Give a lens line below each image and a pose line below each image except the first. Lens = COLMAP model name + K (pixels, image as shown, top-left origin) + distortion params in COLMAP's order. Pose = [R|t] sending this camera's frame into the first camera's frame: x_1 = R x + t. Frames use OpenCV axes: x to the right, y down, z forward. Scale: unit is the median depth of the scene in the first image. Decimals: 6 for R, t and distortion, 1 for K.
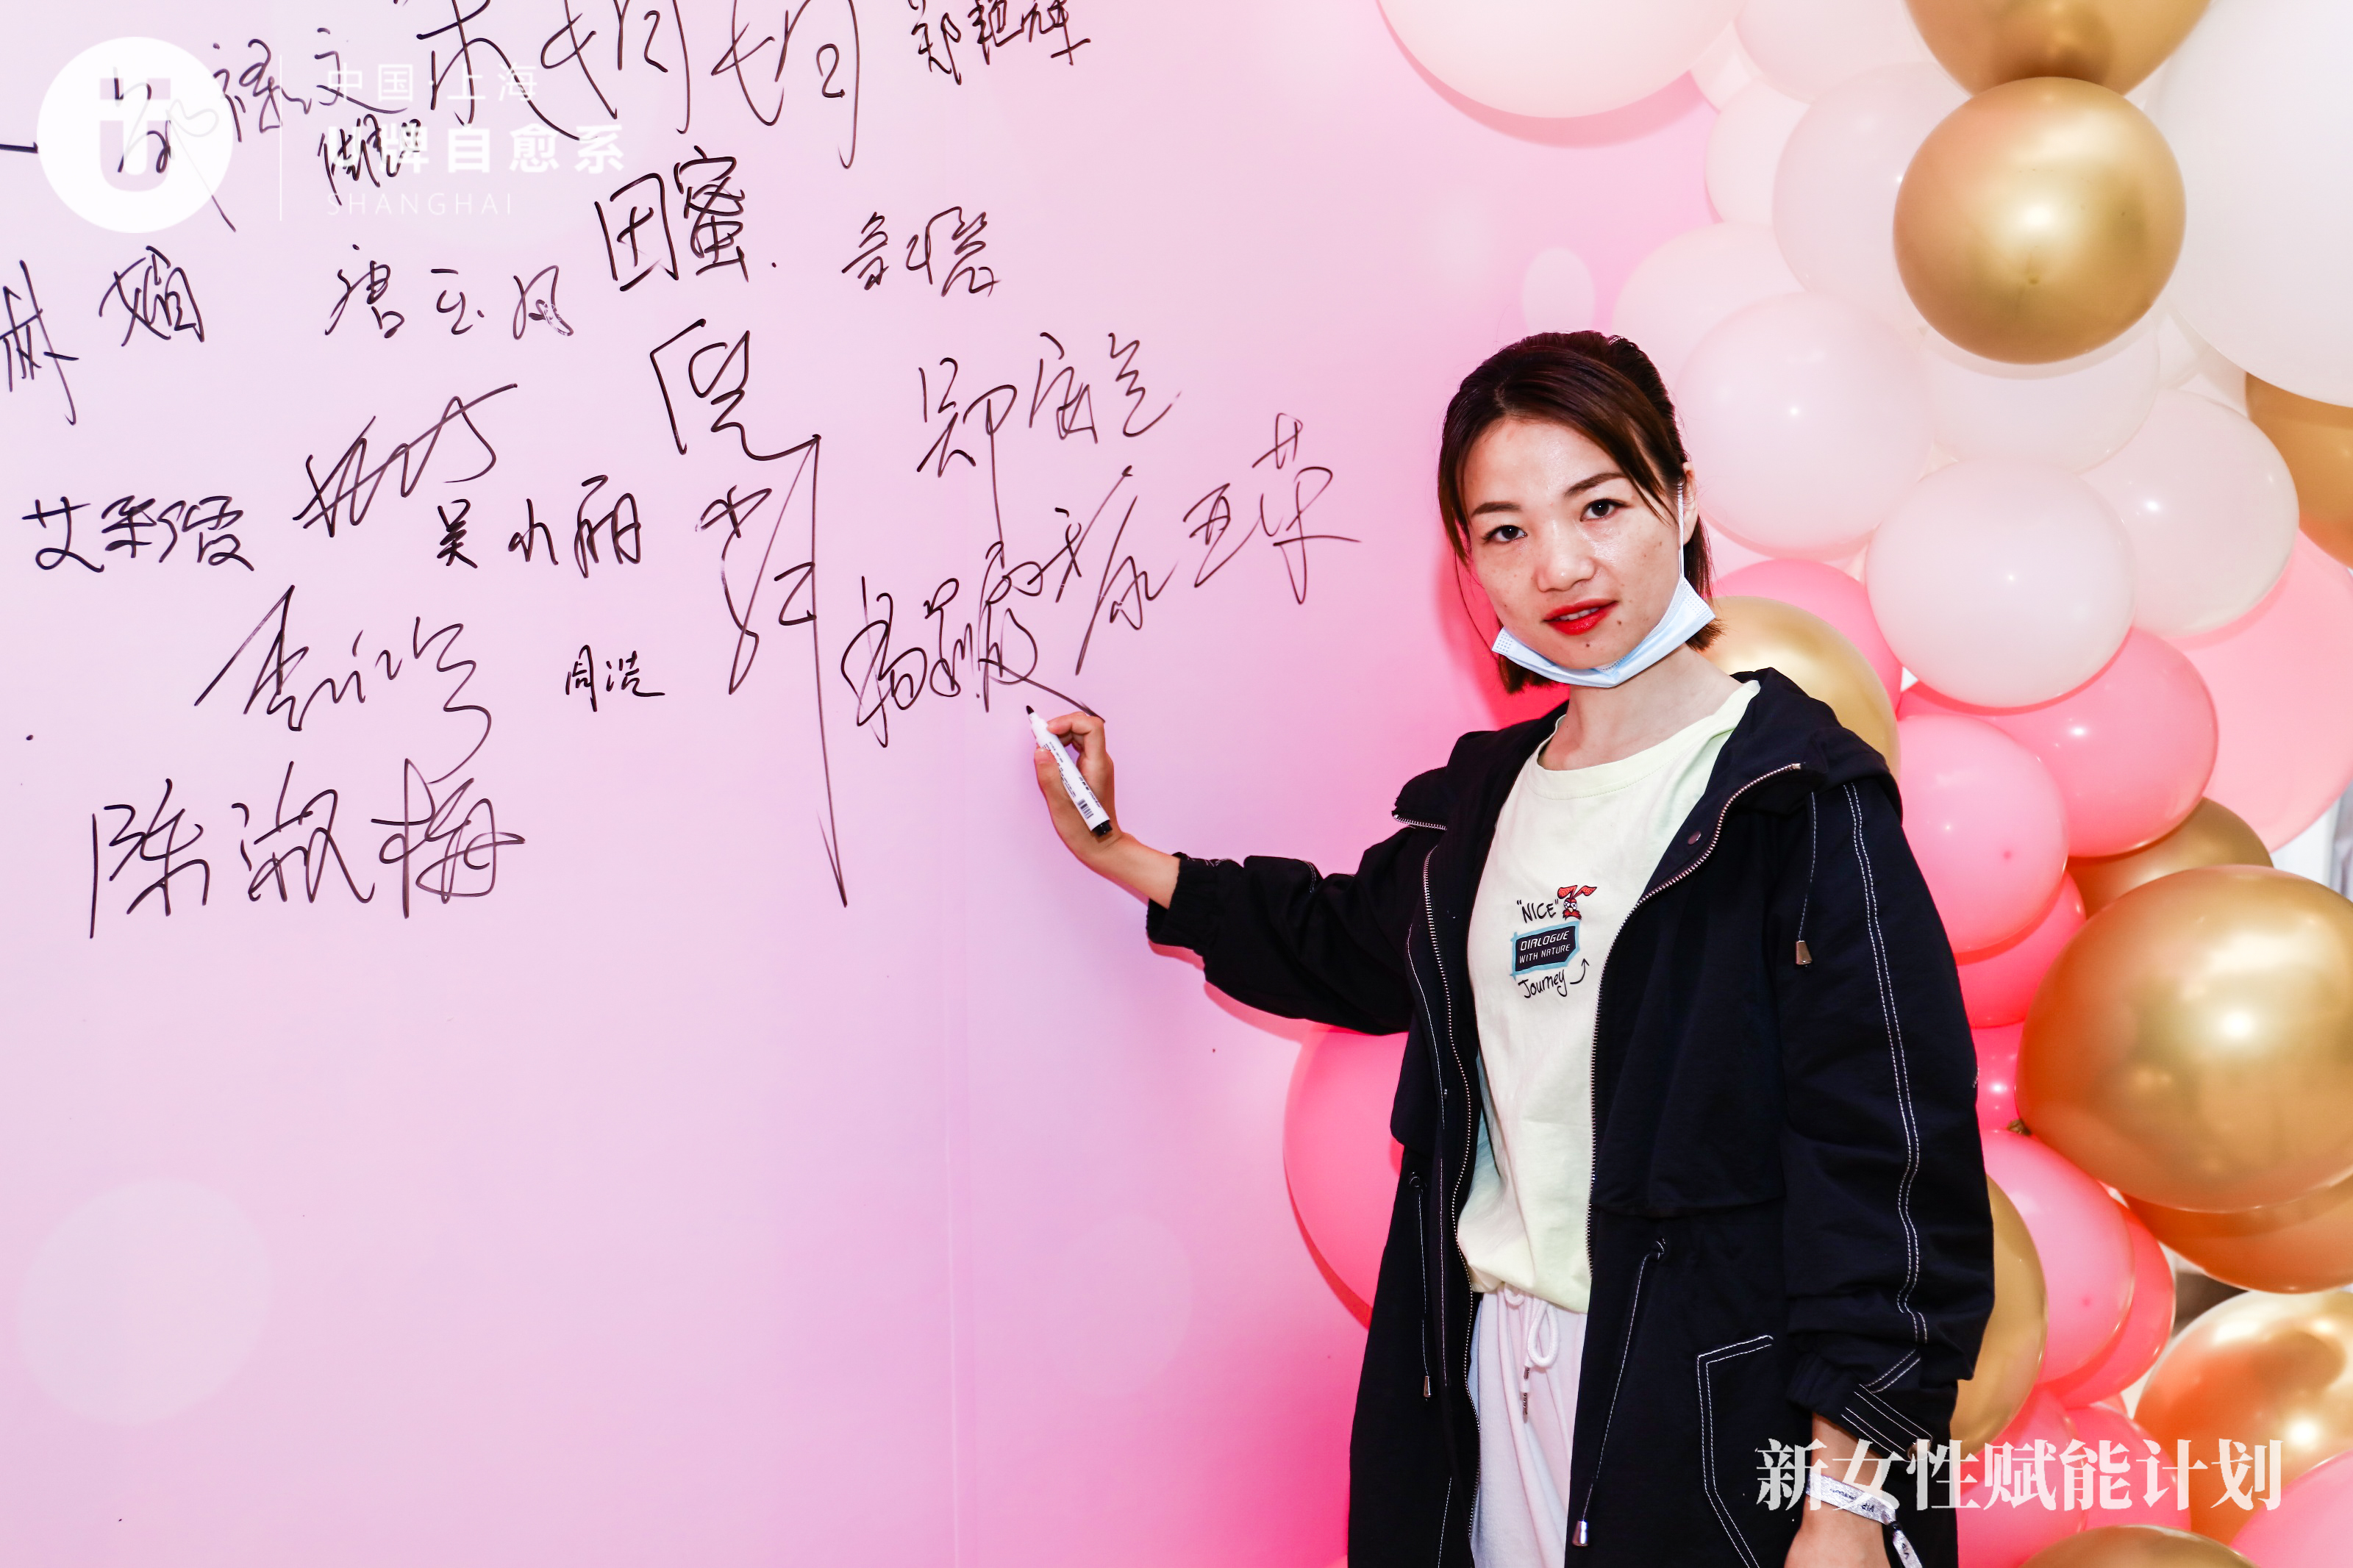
lens RADIAL K [[2664.1, 0, 1176.5], [0, 2664.1, 784.0], [0, 0, 1]] dist [-0.008059, 0.155718]
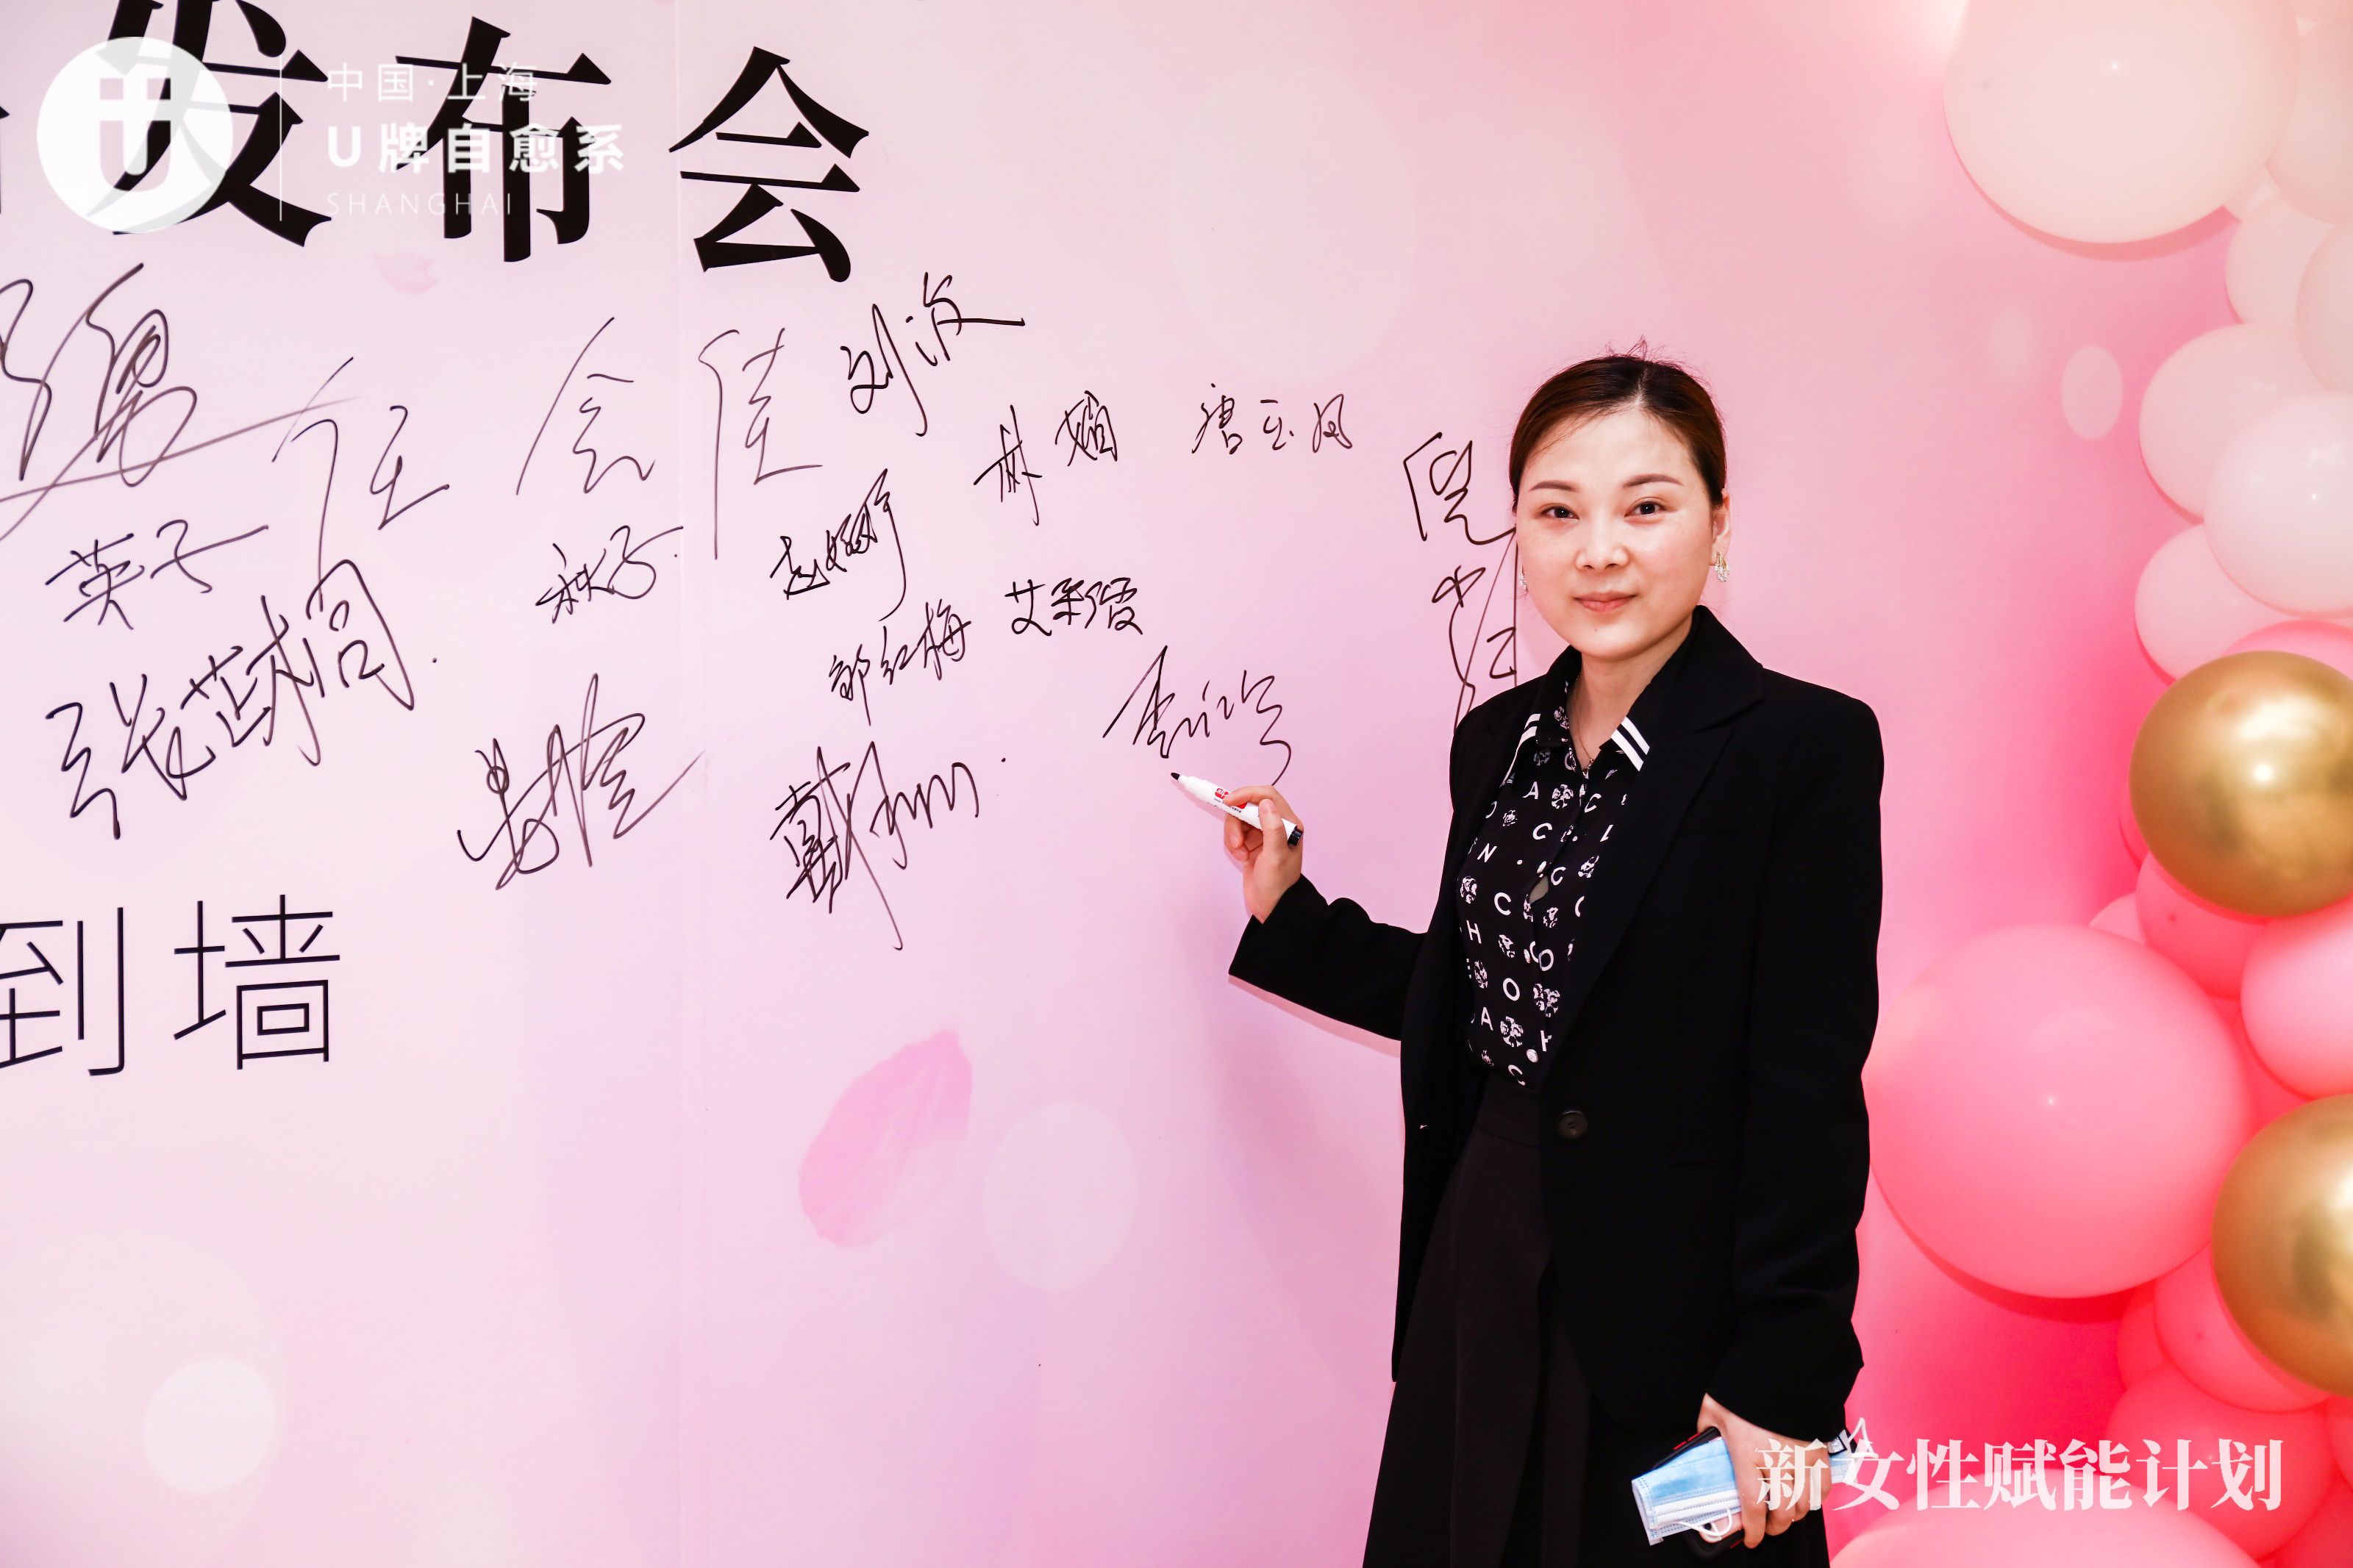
lens RADIAL K [[3735.6, 0, 1176.3], [0, 3735.6, 823.6], [0, 0, 1]] dist [0.075887, 0.046751]
pose [[0.999566, -0.006067, -0.028843, -0.274523], [0.004926, 0.999208, -0.039494, 0.083933], [0.029060, 0.039335, 0.998803, -0.812282]]
